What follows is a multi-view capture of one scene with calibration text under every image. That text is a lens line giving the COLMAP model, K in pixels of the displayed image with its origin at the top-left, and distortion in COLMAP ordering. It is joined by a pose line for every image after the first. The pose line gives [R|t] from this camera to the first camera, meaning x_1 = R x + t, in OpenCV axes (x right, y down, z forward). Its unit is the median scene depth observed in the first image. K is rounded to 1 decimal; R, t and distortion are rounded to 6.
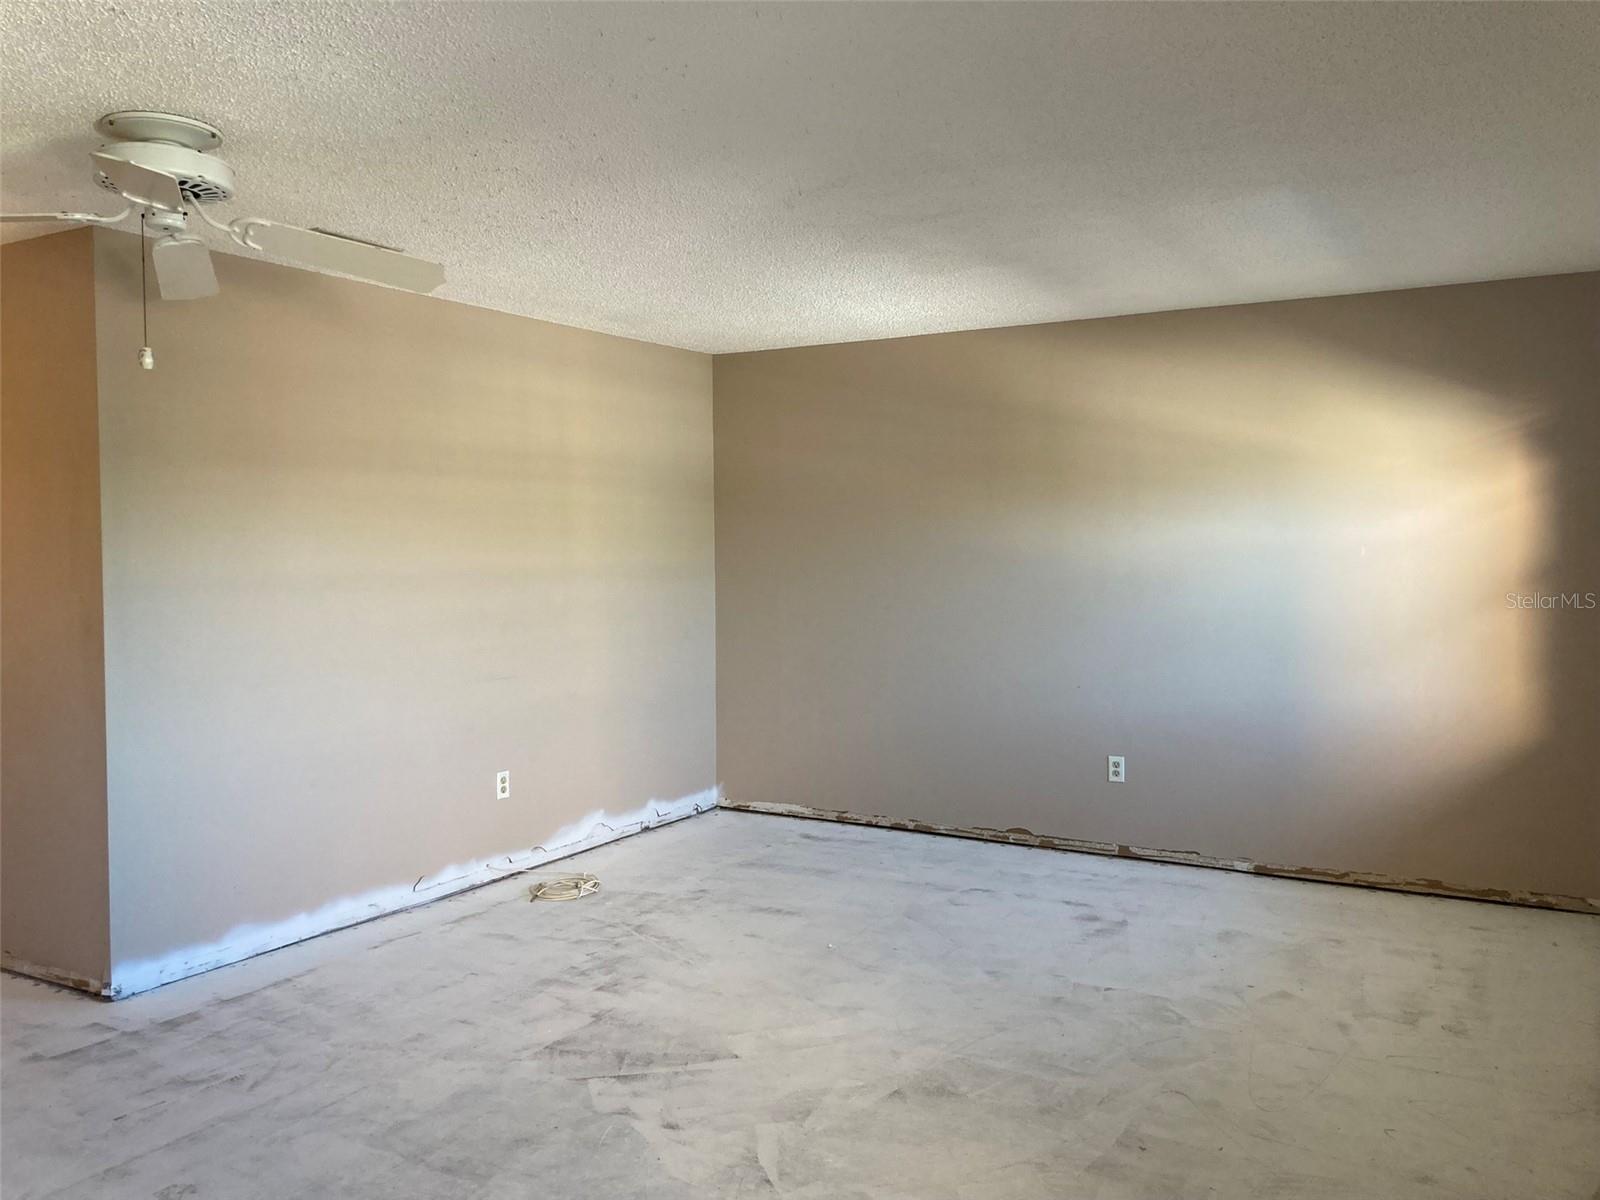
lens RADIAL K [[1305.1, 0, 791.0], [0, 1305.1, 600.2], [0, 0, 1]] dist [0.013968, -0.009678]
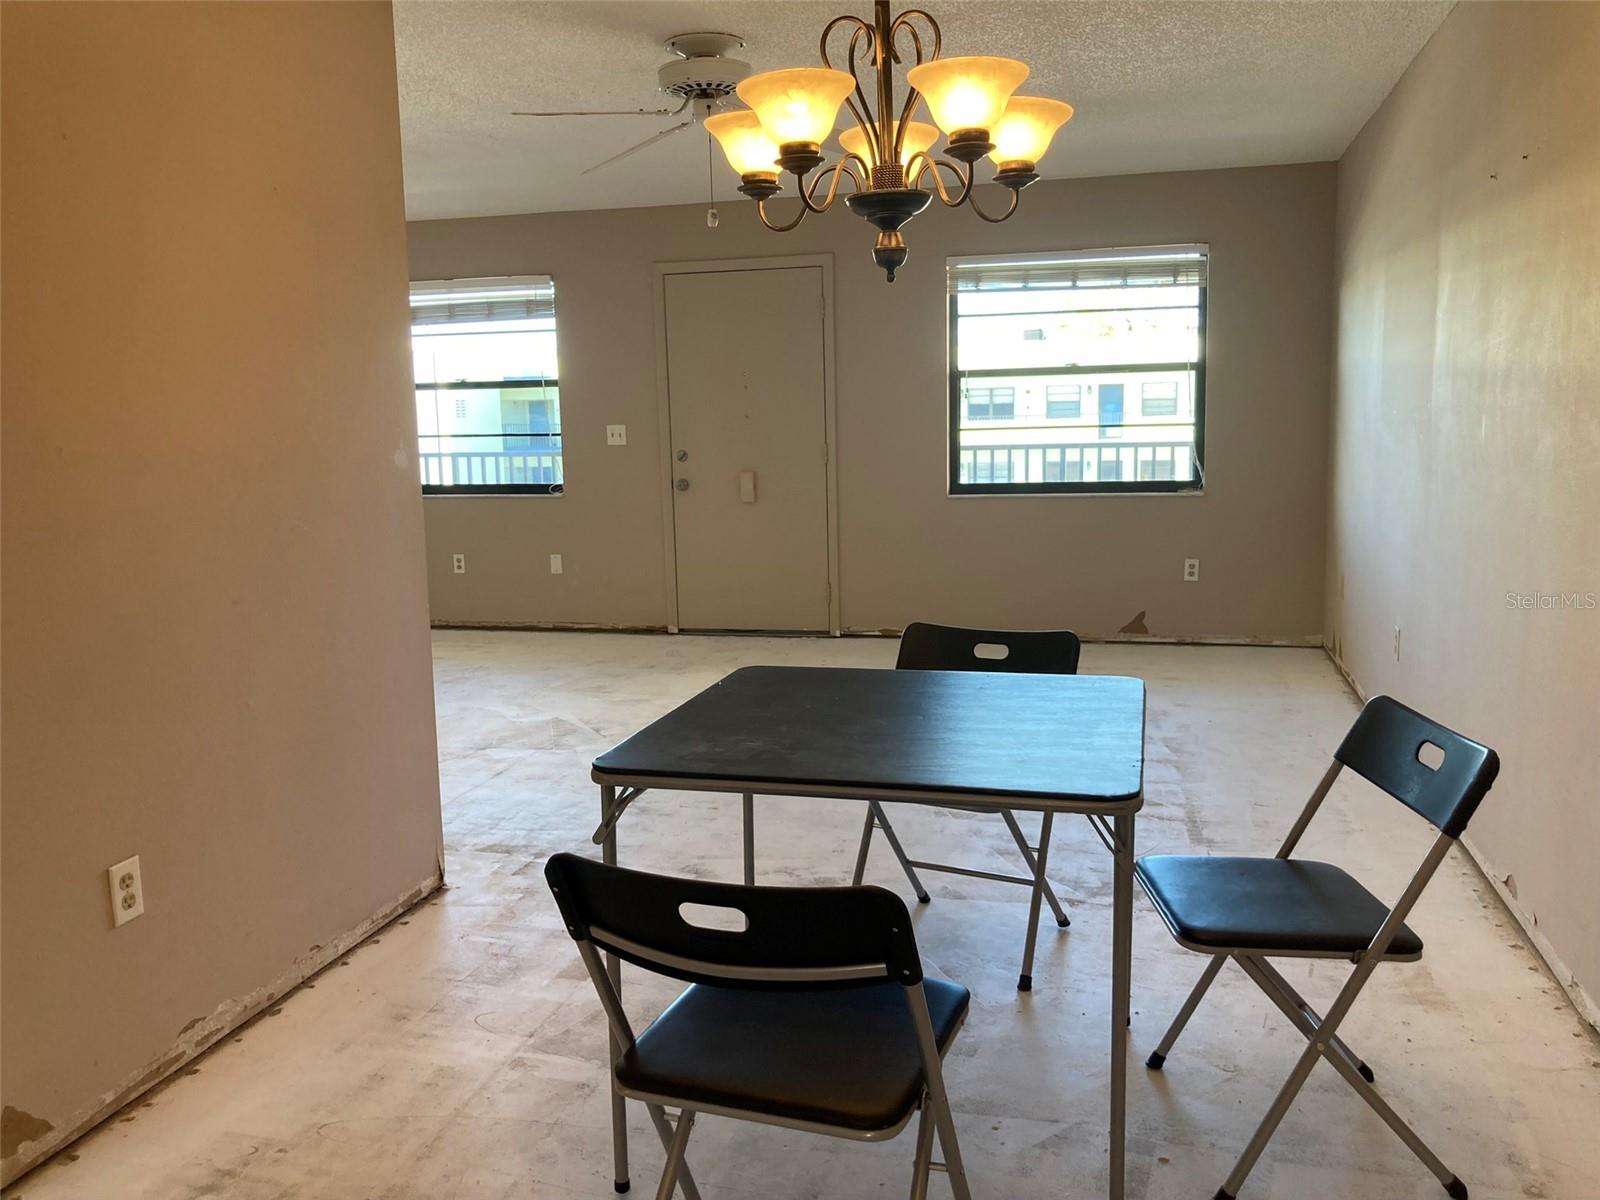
lens RADIAL K [[1305.1, 0, 804.3], [0, 1305.1, 602.6], [0, 0, 1]] dist [0.013968, -0.009678]
pose [[-0.274923, -0.122832, 0.953588, -1.584691], [0.067296, 0.986915, 0.146526, 0.011177], [-0.959108, 0.104457, -0.263060, 1.121941]]
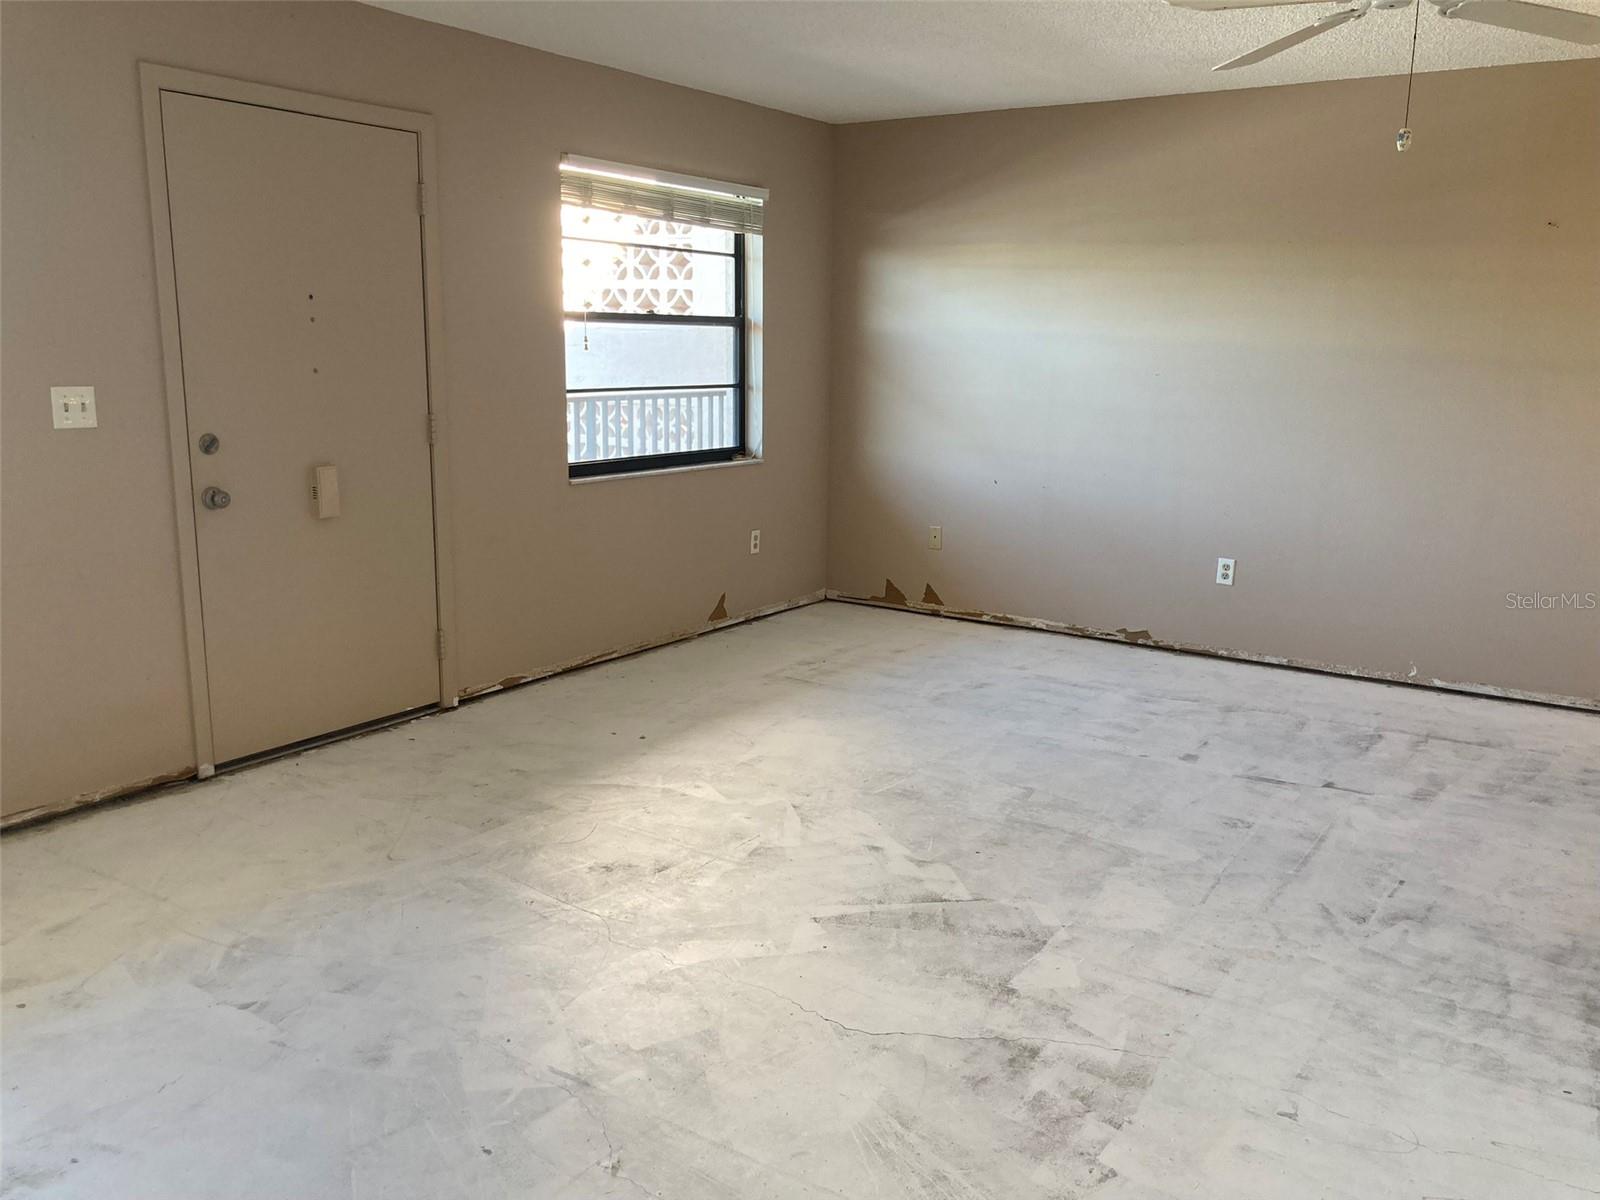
lens RADIAL K [[1305.1, 0, 814.9], [0, 1305.1, 596.3], [0, 0, 1]] dist [0.013968, -0.009678]
pose [[-0.998592, -0.017235, 0.050178, -0.082431], [-0.004880, 0.971595, 0.236600, -0.067664], [-0.052830, 0.236022, -0.970311, 1.816468]]
